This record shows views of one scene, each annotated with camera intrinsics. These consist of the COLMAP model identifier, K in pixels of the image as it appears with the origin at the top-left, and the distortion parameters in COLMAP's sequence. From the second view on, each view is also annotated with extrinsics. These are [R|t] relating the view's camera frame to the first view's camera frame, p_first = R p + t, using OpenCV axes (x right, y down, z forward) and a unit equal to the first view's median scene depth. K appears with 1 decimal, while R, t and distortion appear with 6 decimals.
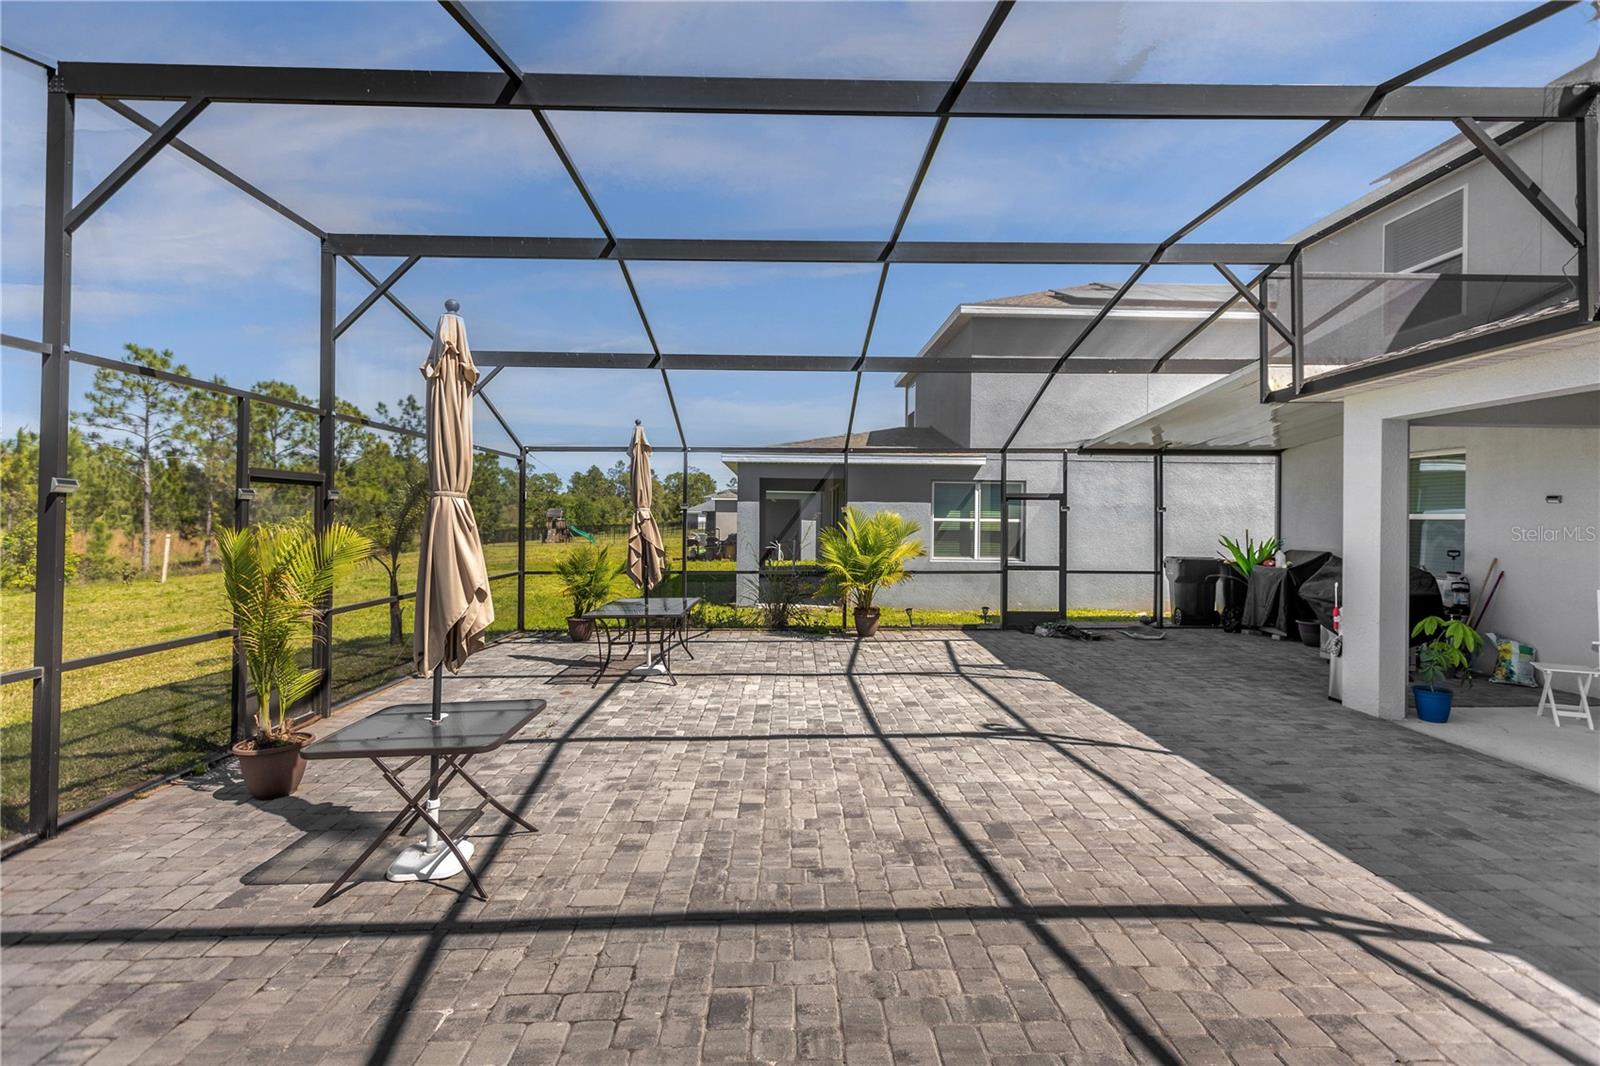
lens RADIAL K [[731.7, 0, 770.5], [0, 731.7, 514.3], [0, 0, 1]] dist [0.008135, -0.003165]
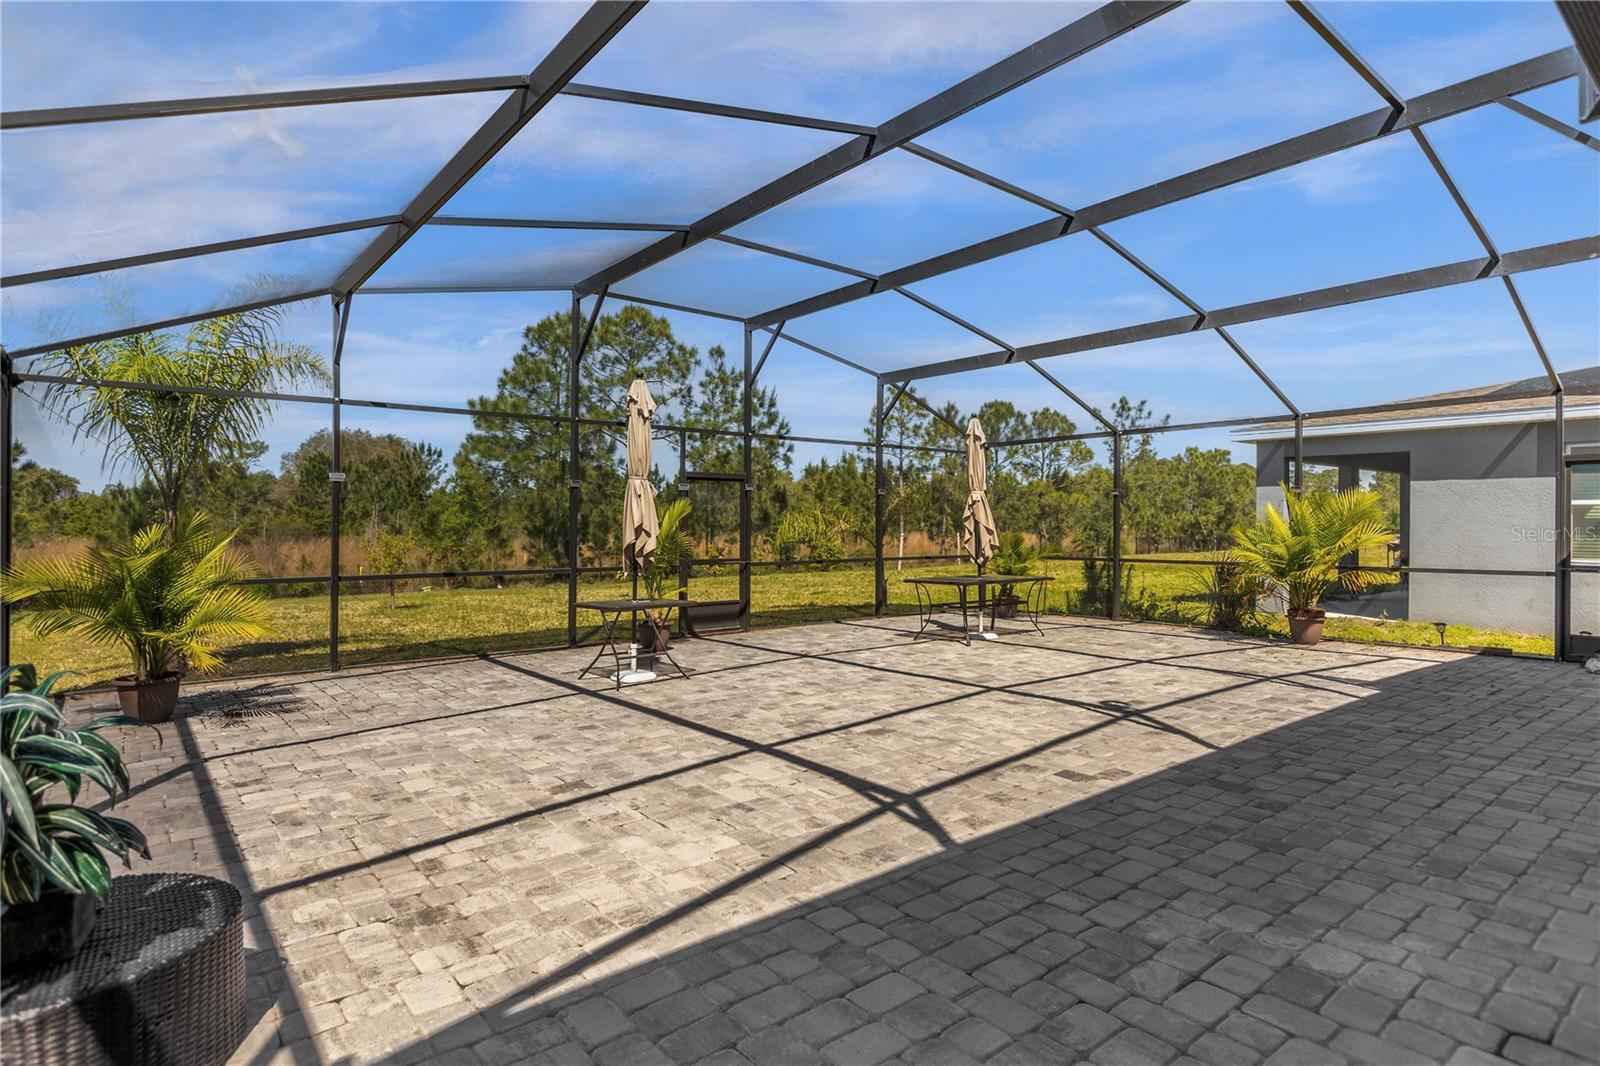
lens RADIAL K [[787.4, 0, 800.0], [0, 787.4, 520.4], [0, 0, 1]] dist [-0.015801, -0.000351]
pose [[0.635344, -0.005305, -0.772211, 1.342066], [0.004922, 0.999984, -0.002820, 0.088196], [0.772213, -0.002009, 0.635360, 0.073265]]
